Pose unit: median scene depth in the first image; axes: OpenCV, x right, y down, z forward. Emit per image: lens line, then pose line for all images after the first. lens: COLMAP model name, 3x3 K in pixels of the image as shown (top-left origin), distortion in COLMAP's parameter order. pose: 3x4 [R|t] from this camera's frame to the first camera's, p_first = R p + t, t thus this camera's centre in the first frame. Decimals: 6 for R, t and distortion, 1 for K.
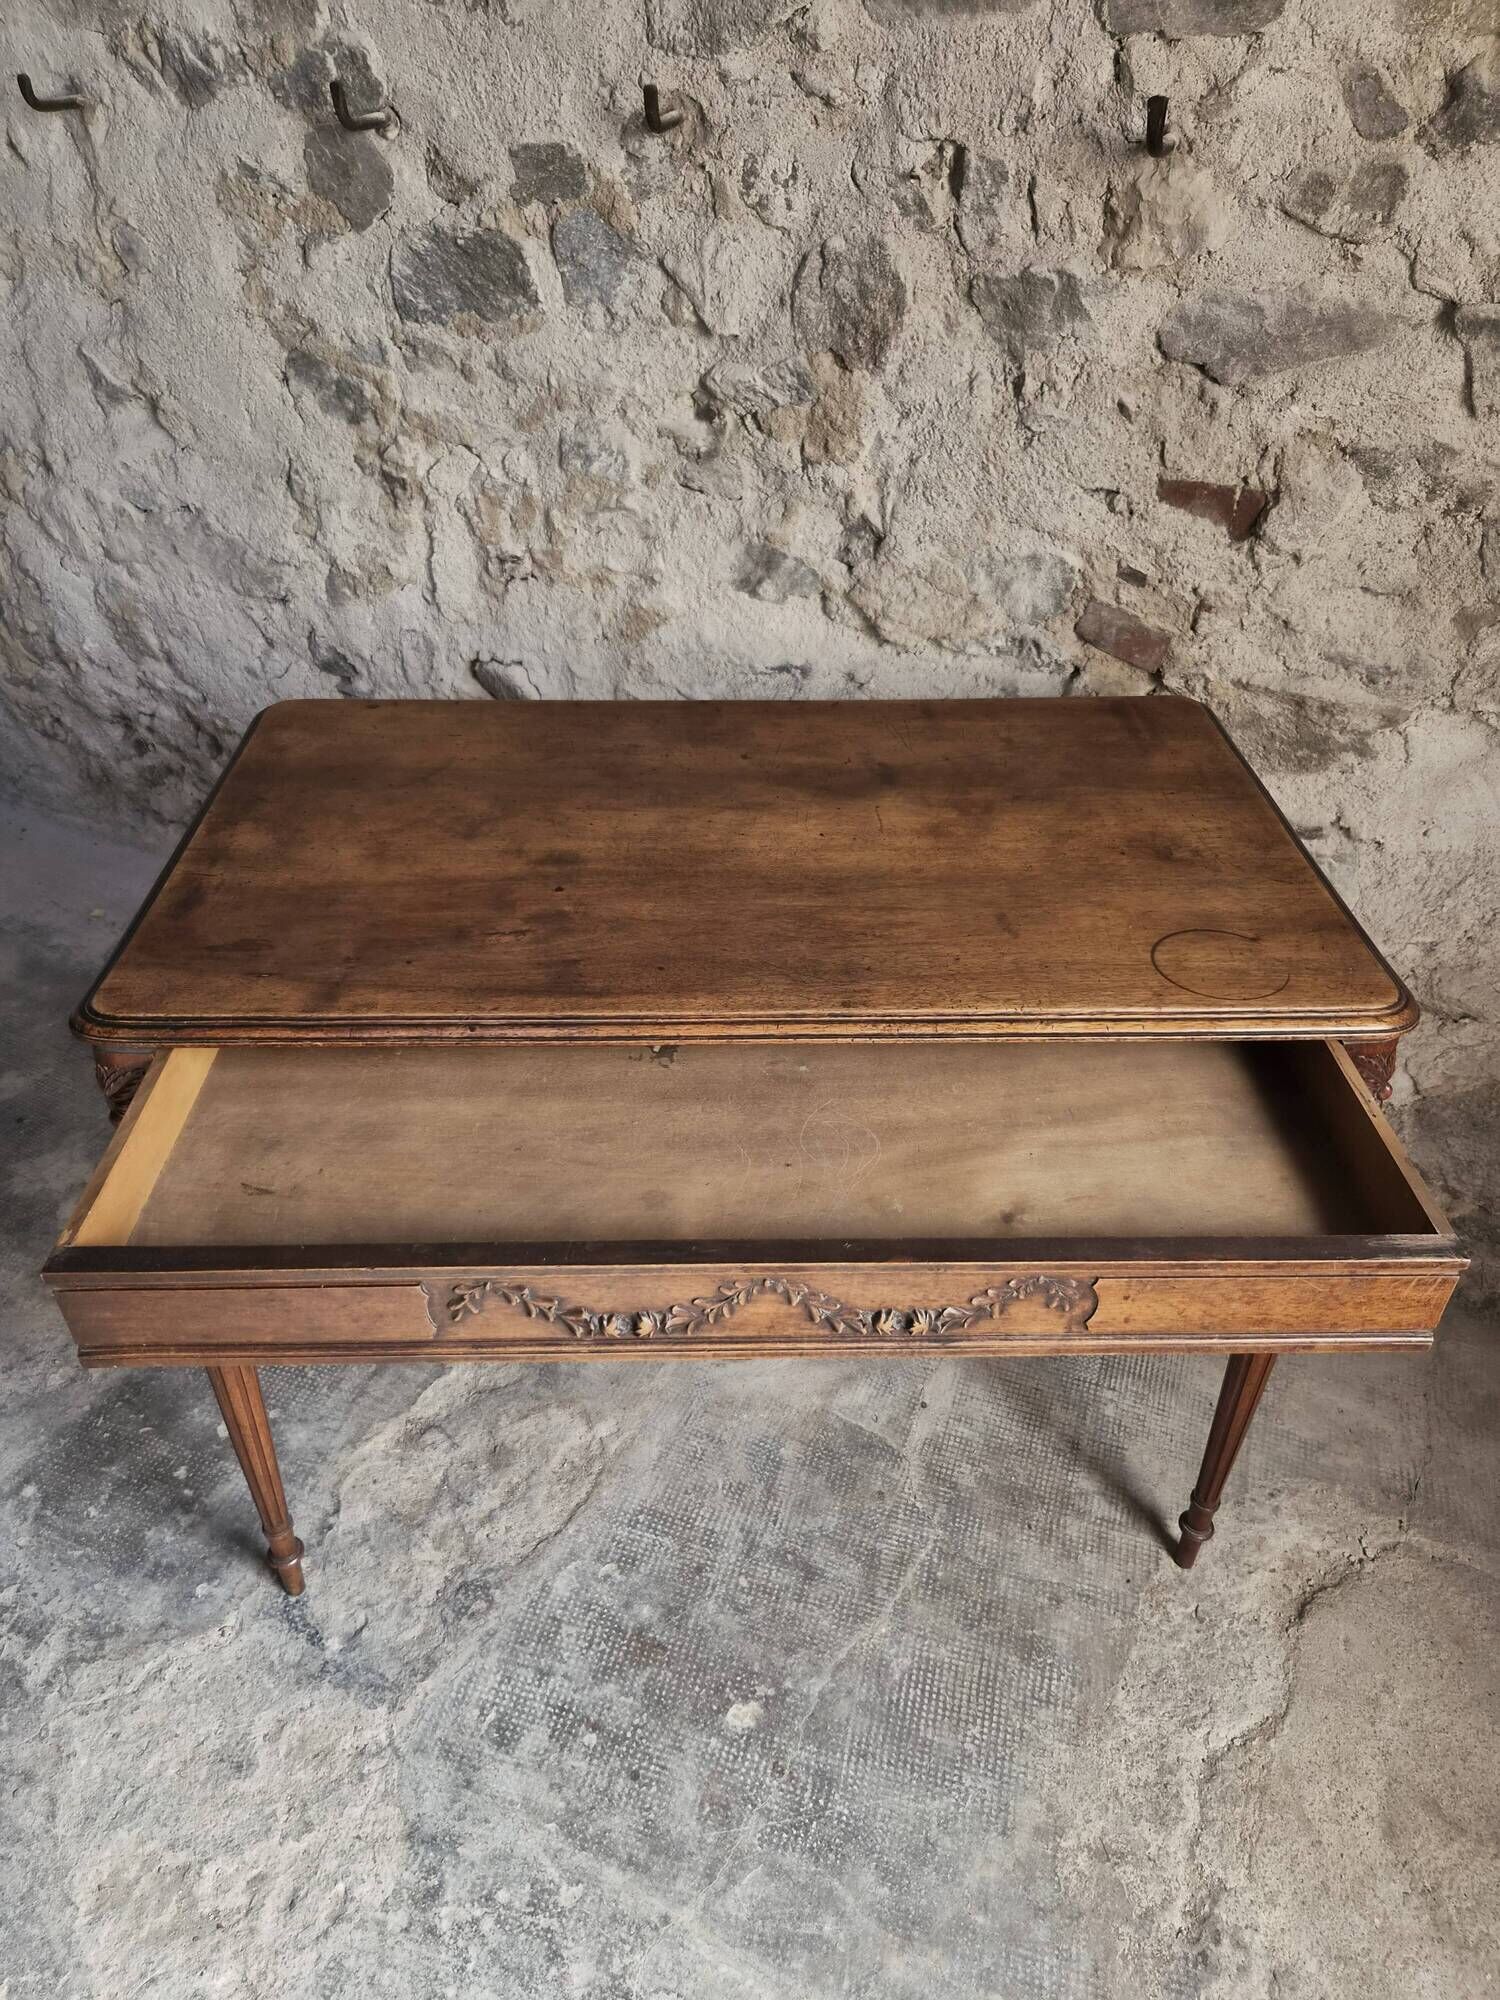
lens RADIAL K [[1349.2, 0, 747.8], [0, 1349.2, 1002.2], [0, 0, 1]] dist [0.061525, -0.047340]
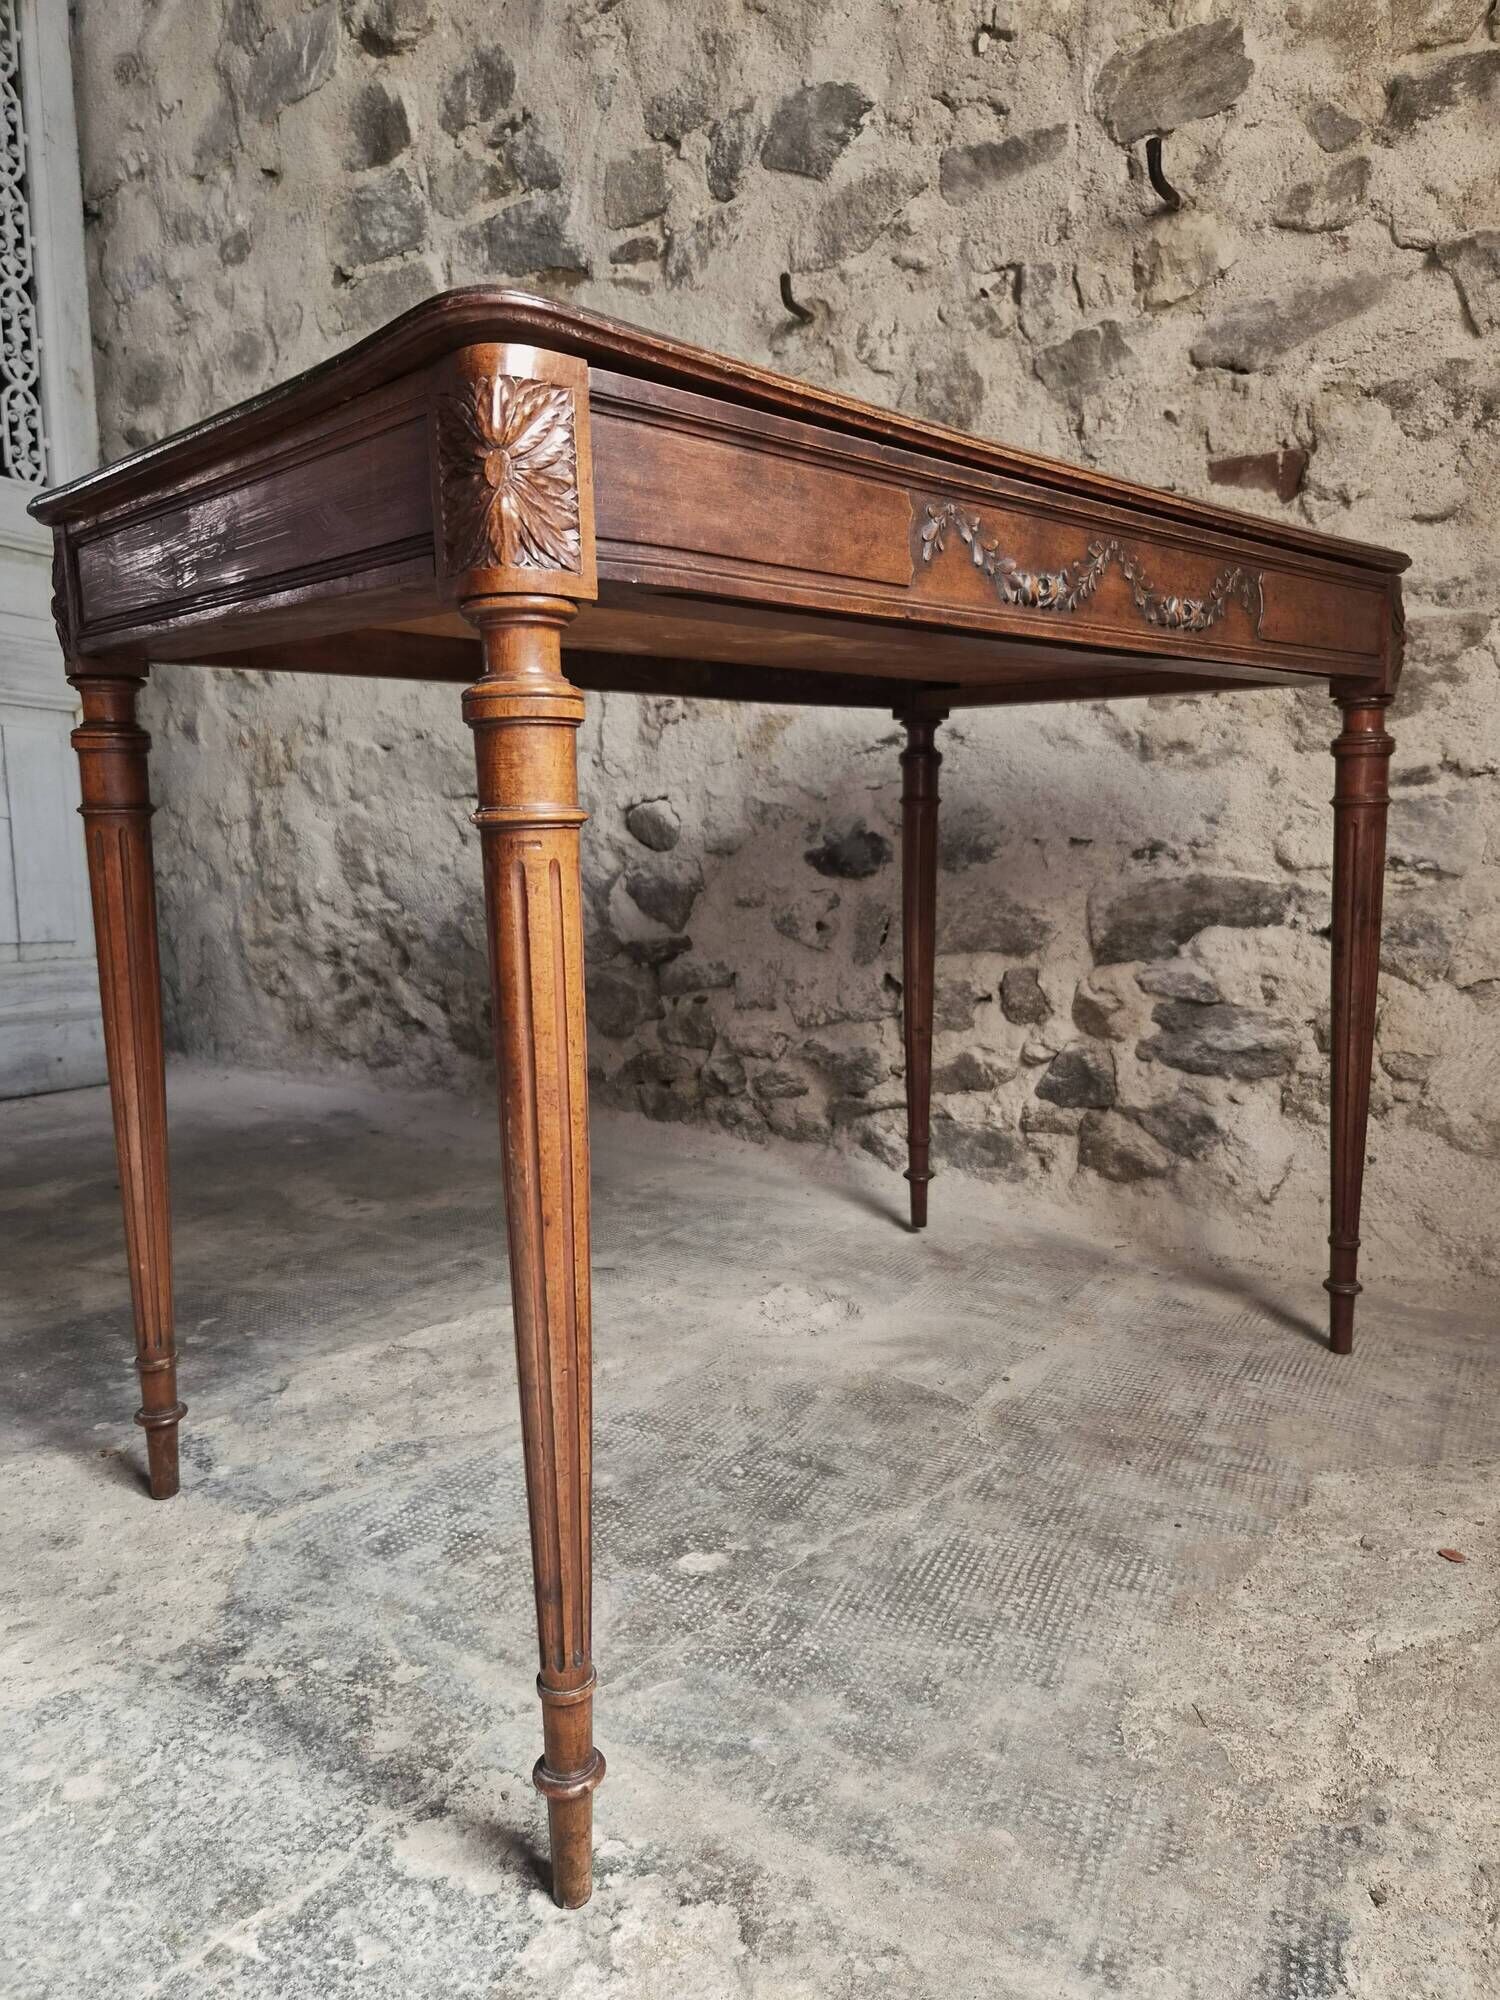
lens RADIAL K [[1351.1, 0, 770.5], [0, 1351.1, 991.6], [0, 0, 1]] dist [0.057538, -0.047110]
pose [[0.984865, 0.008900, -0.173097, 0.142940], [-0.094026, 0.866393, -0.490431, 0.555859], [0.145605, 0.499284, 0.854116, 0.206064]]
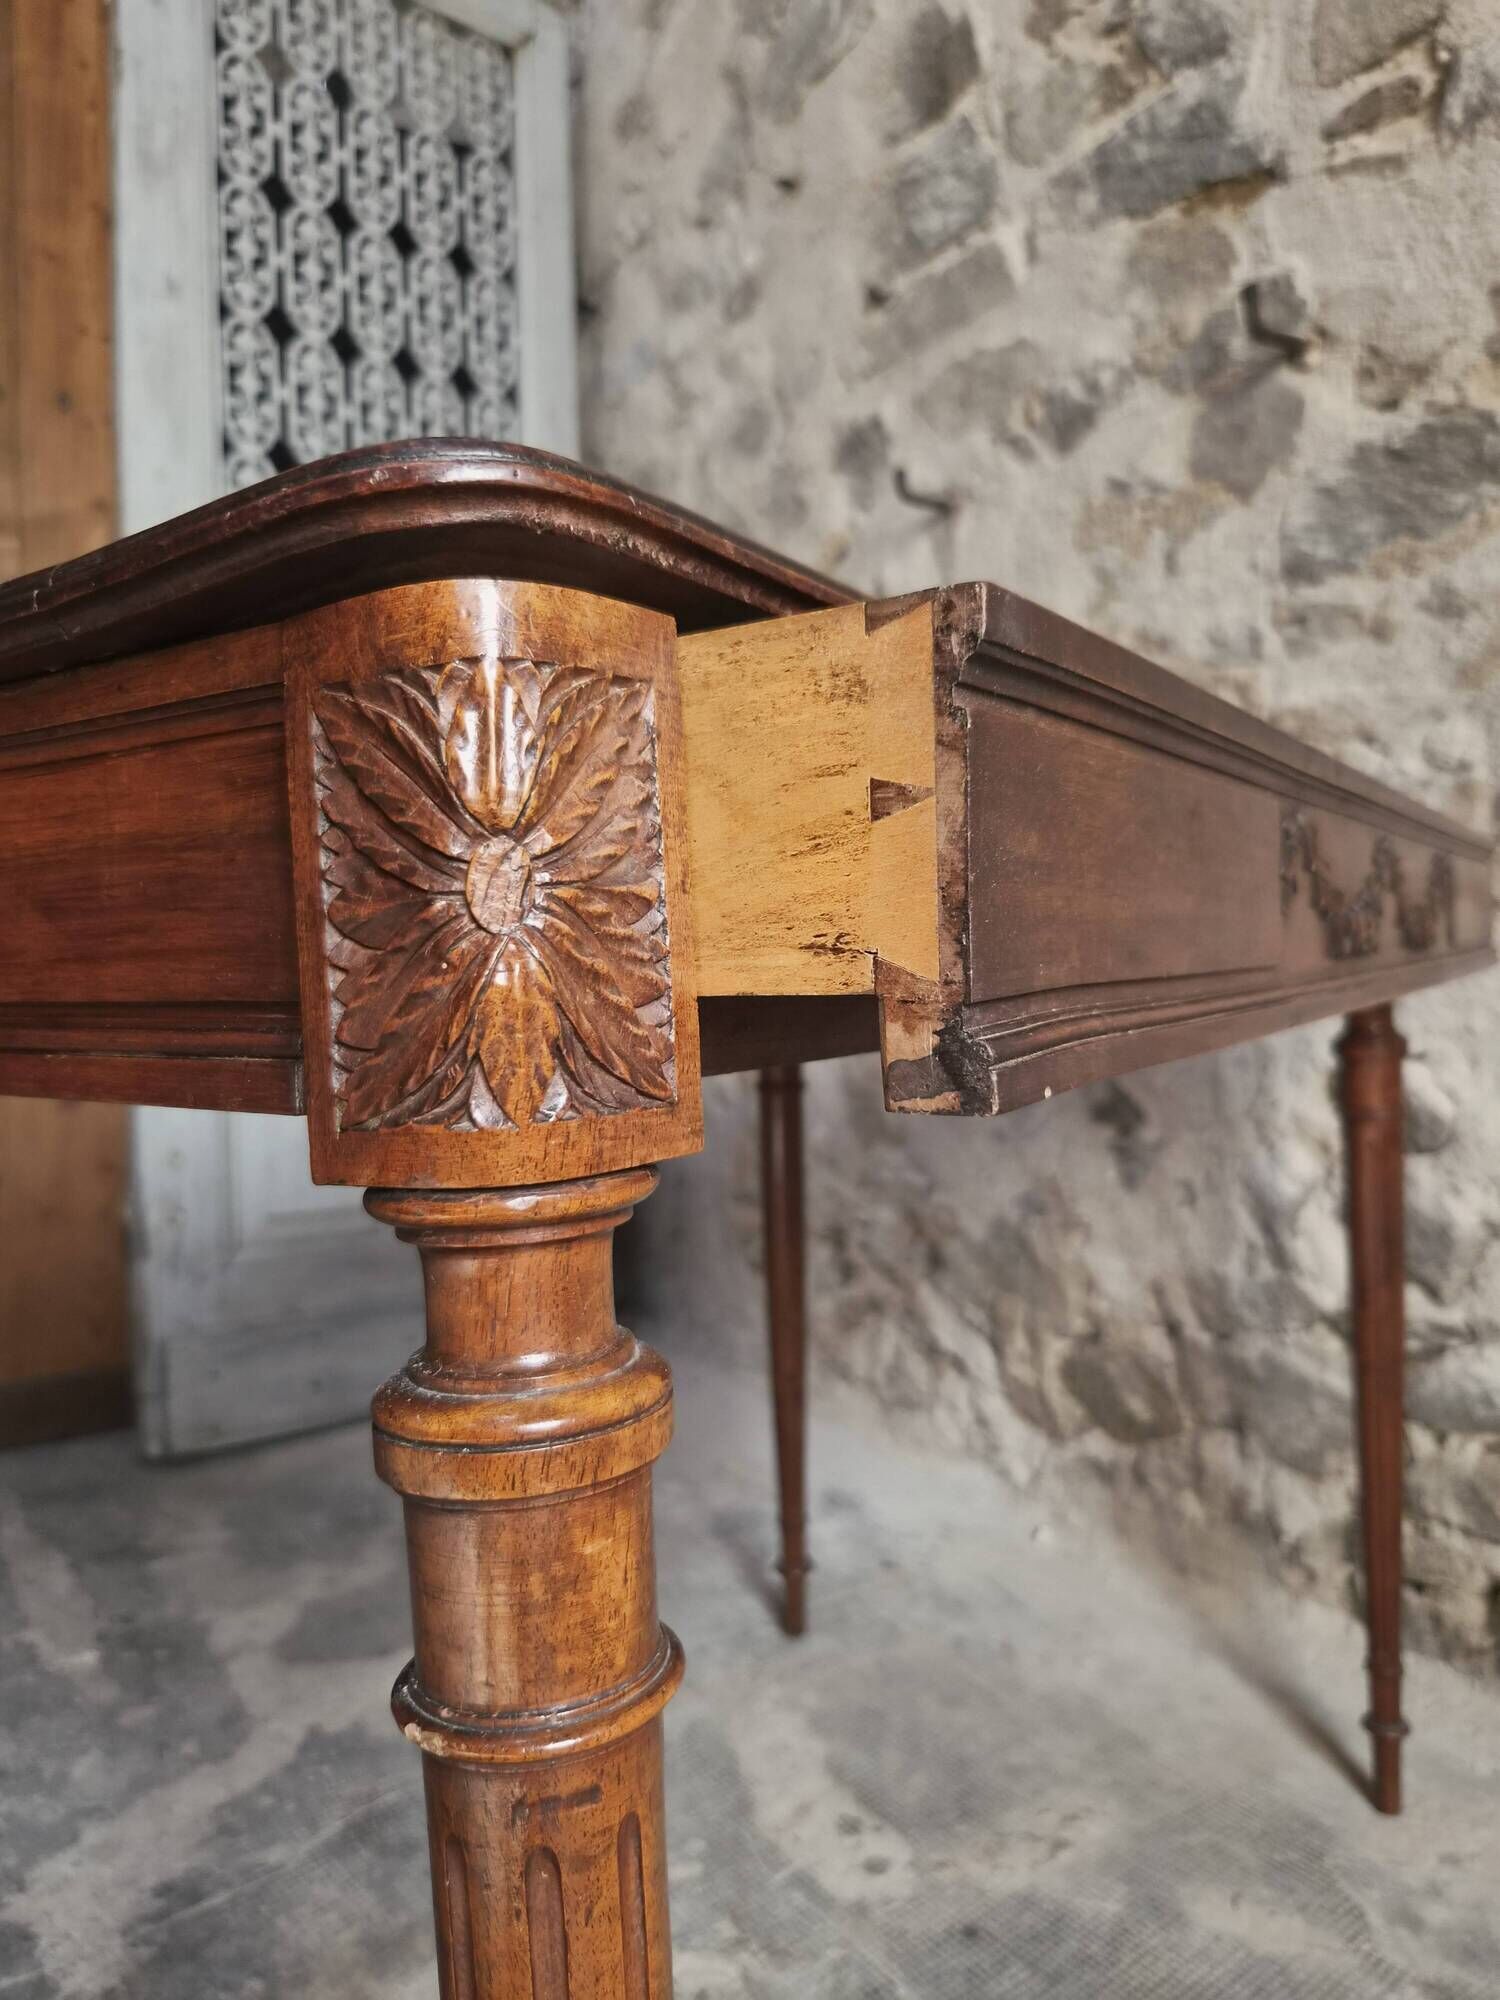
lens RADIAL K [[1392.6, 0, 783.5], [0, 1392.6, 1004.5], [0, 0, 1]] dist [0.030467, -0.032236]
pose [[0.865057, -0.004627, -0.501653, -0.136627], [-0.281540, 0.823166, -0.493084, 0.149109], [0.415225, 0.567781, 0.710783, 0.581197]]
